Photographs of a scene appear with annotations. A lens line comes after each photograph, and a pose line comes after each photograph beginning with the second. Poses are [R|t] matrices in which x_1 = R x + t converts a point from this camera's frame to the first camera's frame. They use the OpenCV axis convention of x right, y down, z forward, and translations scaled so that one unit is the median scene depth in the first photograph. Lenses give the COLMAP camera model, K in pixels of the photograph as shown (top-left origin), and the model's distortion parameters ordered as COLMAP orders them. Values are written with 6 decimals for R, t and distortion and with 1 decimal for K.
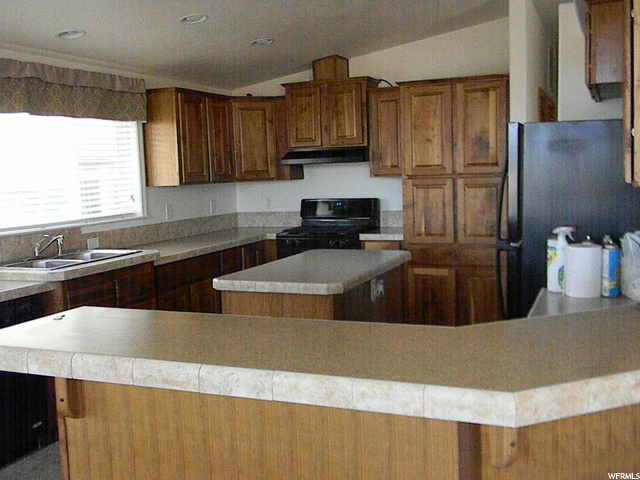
lens RADIAL K [[700.3, 0, 311.9], [0, 700.3, 238.8], [0, 0, 1]] dist [0.021334, -0.045564]
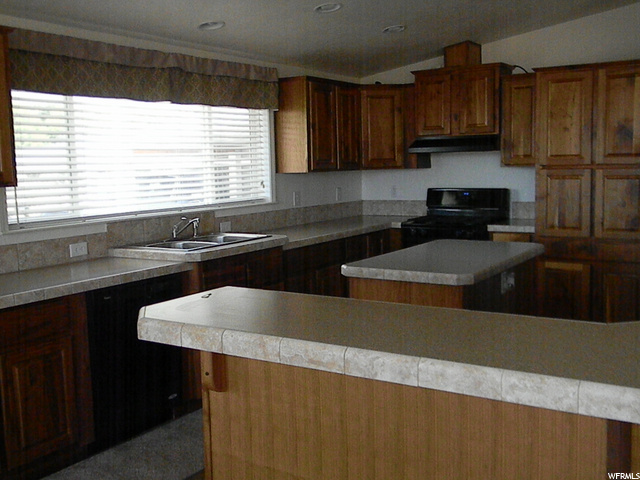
lens RADIAL K [[700.3, 0, 311.9], [0, 700.3, 238.8], [0, 0, 1]] dist [0.021334, -0.045564]
pose [[0.985434, 0.030186, -0.167358, -0.010215], [-0.027397, 0.999445, 0.018949, 0.000735], [0.167837, -0.014088, 0.985714, -0.004169]]
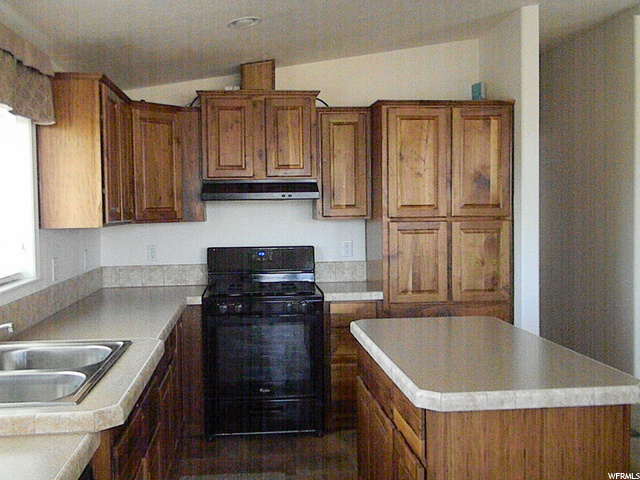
lens RADIAL K [[700.3, 0, 311.9], [0, 700.3, 238.8], [0, 0, 1]] dist [0.021334, -0.045564]
pose [[0.875758, 0.000124, 0.482750, -0.335501], [0.030786, 0.997950, -0.056105, -0.025473], [-0.481767, 0.063997, 0.873959, 0.364809]]
